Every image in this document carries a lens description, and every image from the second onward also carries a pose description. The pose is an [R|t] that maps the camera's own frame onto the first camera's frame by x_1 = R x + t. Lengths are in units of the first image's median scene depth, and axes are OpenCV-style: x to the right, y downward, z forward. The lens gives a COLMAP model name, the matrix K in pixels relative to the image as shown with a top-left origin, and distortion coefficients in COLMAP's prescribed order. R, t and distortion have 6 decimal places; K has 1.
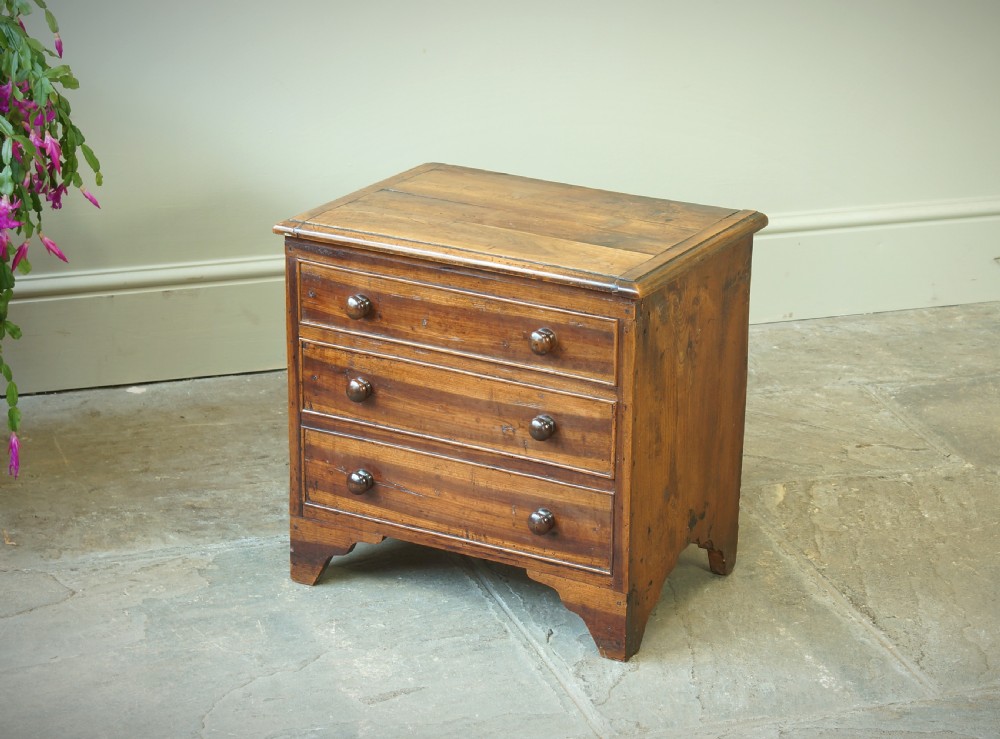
lens RADIAL K [[2820.4, 0, 708.2], [0, 2820.4, 368.1], [0, 0, 1]] dist [-0.305455, 1.243647]
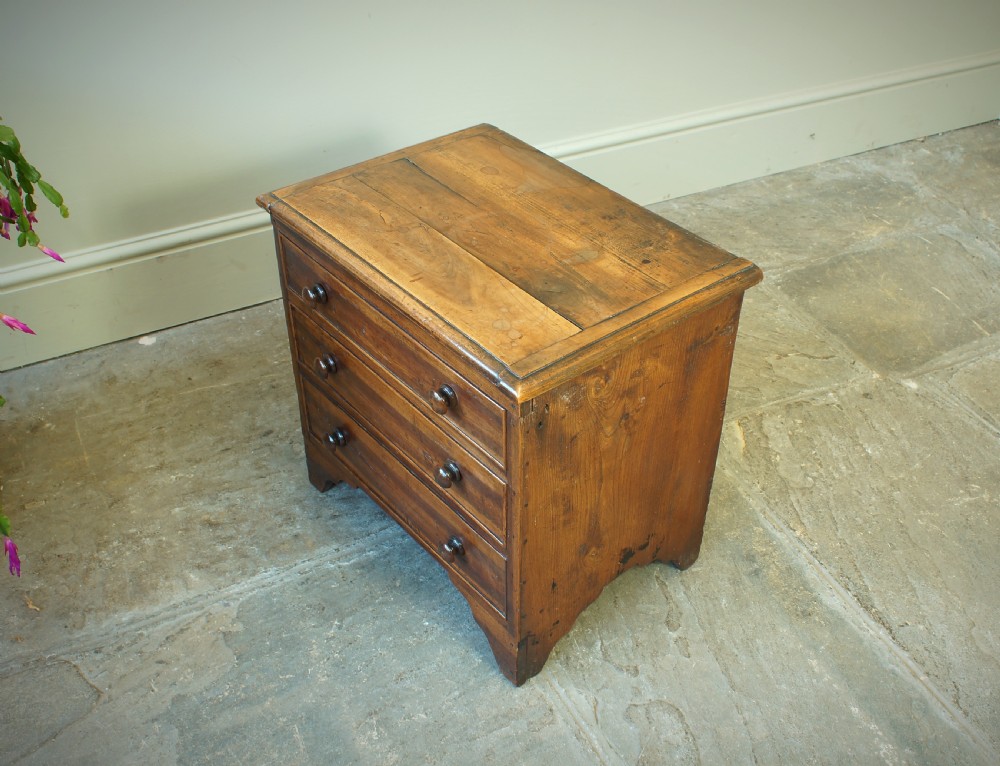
lens RADIAL K [[1116.8, 0, 548.2], [0, 1116.8, 380.4], [0, 0, 1]] dist [-0.140089, 0.155243]
pose [[0.916056, 0.239048, -0.322021, 0.082706], [-0.130698, 0.937051, 0.323811, -0.130660], [0.379157, -0.254541, 0.889634, 0.675327]]
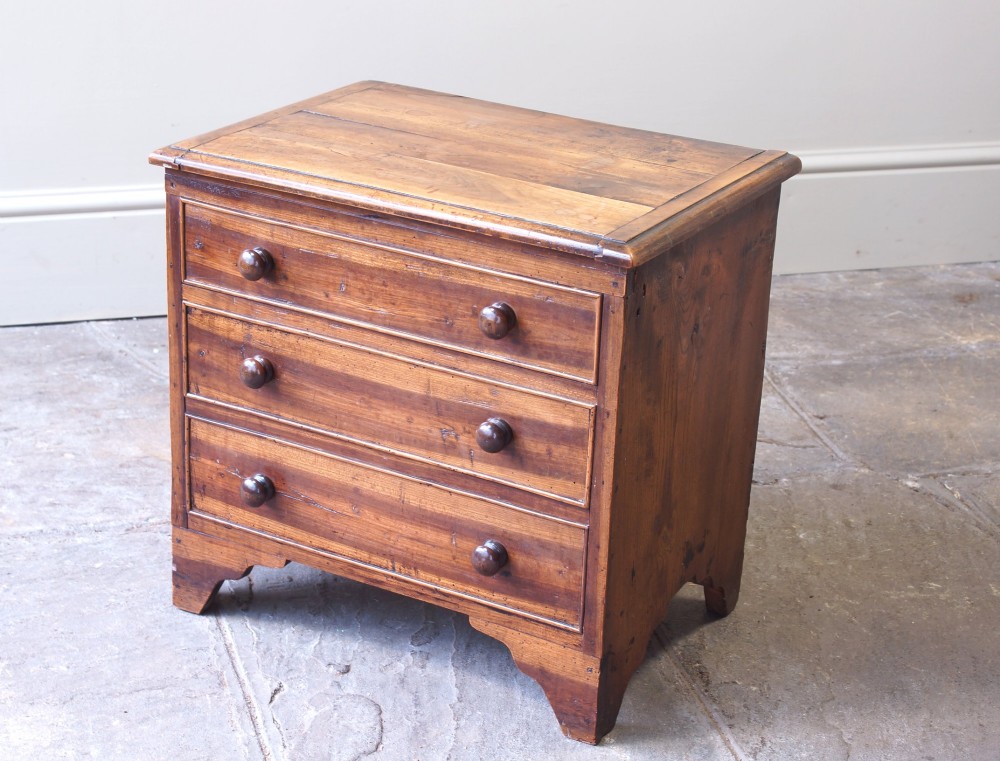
lens RADIAL K [[2242.1, 0, 476.9], [0, 2242.1, 379.7], [0, 0, 1]] dist [-0.078554, -0.060997]
pose [[0.996303, 0.033684, -0.079024, -0.016854], [-0.030363, 0.998620, 0.042848, -0.018326], [0.080358, -0.040290, 0.995951, 0.402339]]
